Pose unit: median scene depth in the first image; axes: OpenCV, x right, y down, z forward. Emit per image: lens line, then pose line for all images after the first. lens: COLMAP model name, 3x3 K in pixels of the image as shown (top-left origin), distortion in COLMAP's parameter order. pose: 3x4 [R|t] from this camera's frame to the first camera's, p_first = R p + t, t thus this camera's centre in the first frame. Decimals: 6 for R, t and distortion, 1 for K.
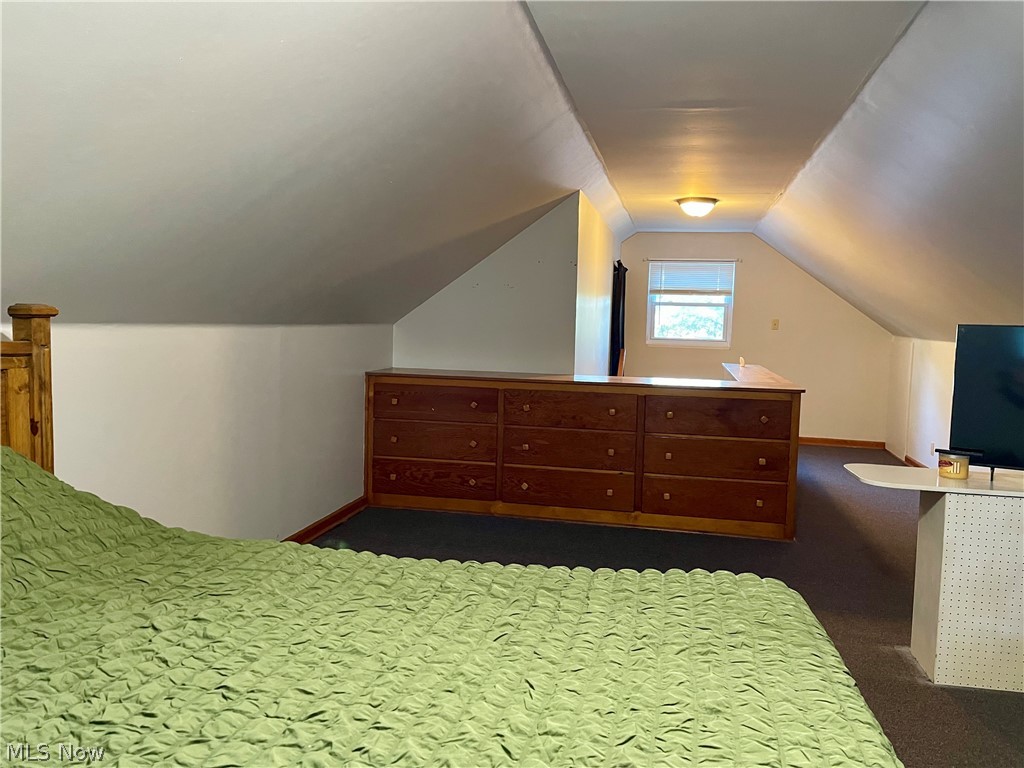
lens RADIAL K [[792.1, 0, 512.0], [0, 792.1, 384.0], [0, 0, 1]] dist [0.116211, -0.117250]
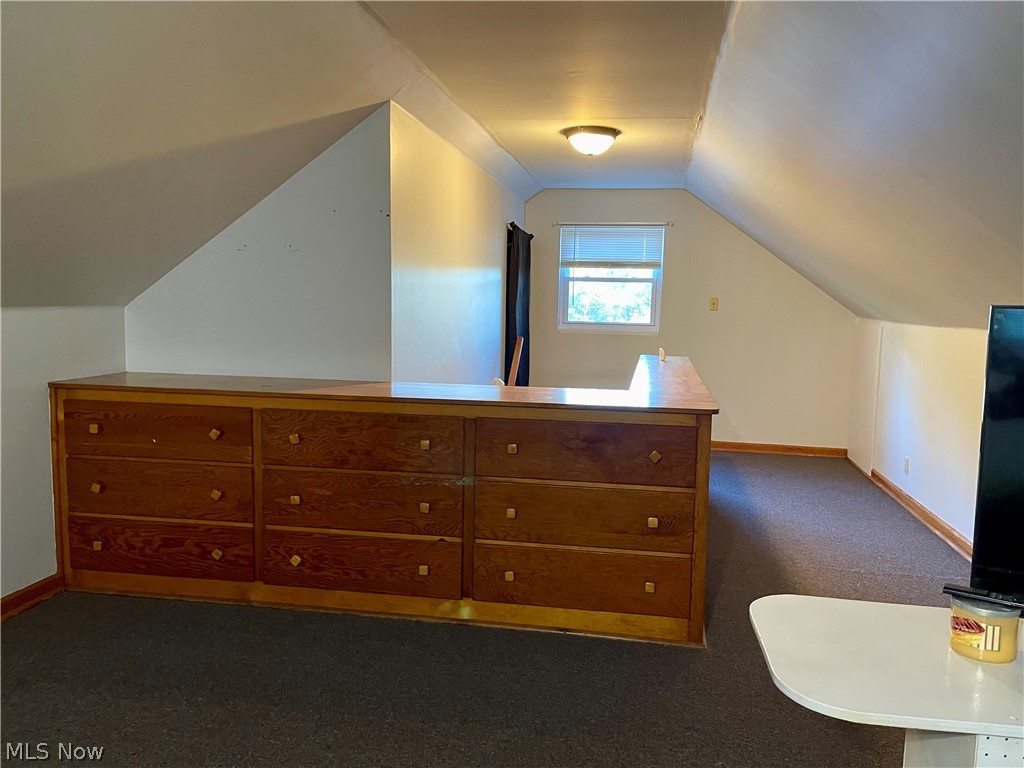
lens RADIAL K [[792.1, 0, 512.0], [0, 792.1, 384.0], [0, 0, 1]] dist [0.116211, -0.117250]
pose [[0.999364, -0.009893, 0.034249, 0.162292], [0.009028, 0.999639, 0.025307, -0.026773], [-0.034487, -0.024982, 0.999093, 0.337864]]
